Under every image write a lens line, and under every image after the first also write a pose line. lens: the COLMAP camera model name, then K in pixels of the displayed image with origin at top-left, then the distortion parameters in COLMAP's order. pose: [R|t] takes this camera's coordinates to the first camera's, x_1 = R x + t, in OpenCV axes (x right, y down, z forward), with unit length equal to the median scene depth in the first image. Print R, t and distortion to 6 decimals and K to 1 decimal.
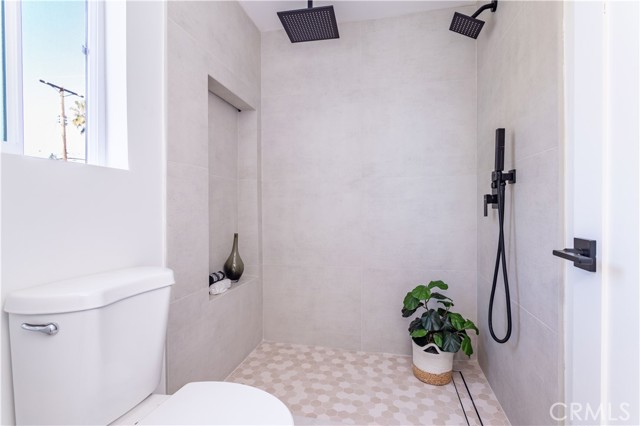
lens RADIAL K [[309.1, 0, 320.0], [0, 309.1, 211.5], [0, 0, 1]] dist [0.001657, 0.000086]
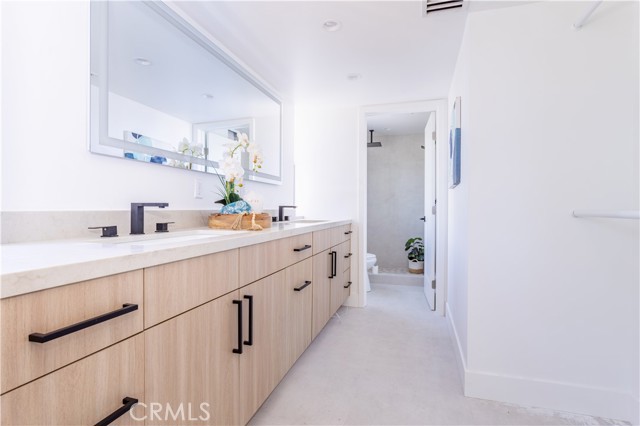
lens RADIAL K [[309.1, 0, 322.0], [0, 309.1, 211.9], [0, 0, 1]] dist [0.001657, 0.000086]
pose [[0.996045, 0.006665, -0.088600, -0.204378], [-0.006920, 0.999973, -0.002569, 0.015176], [0.088581, 0.003172, 0.996064, -1.660838]]
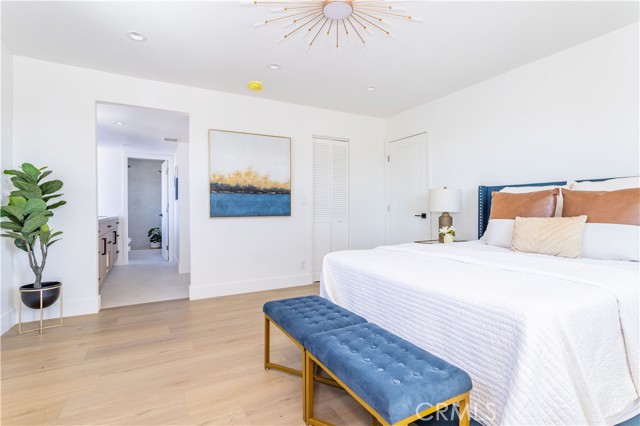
lens RADIAL K [[309.1, 0, 322.5], [0, 309.1, 211.4], [0, 0, 1]] dist [0.001657, 0.000086]
pose [[0.752863, 0.003106, 0.658170, -0.670867], [0.002274, 0.999971, -0.007321, 0.037034], [-0.658174, 0.007008, 0.752833, -3.502370]]
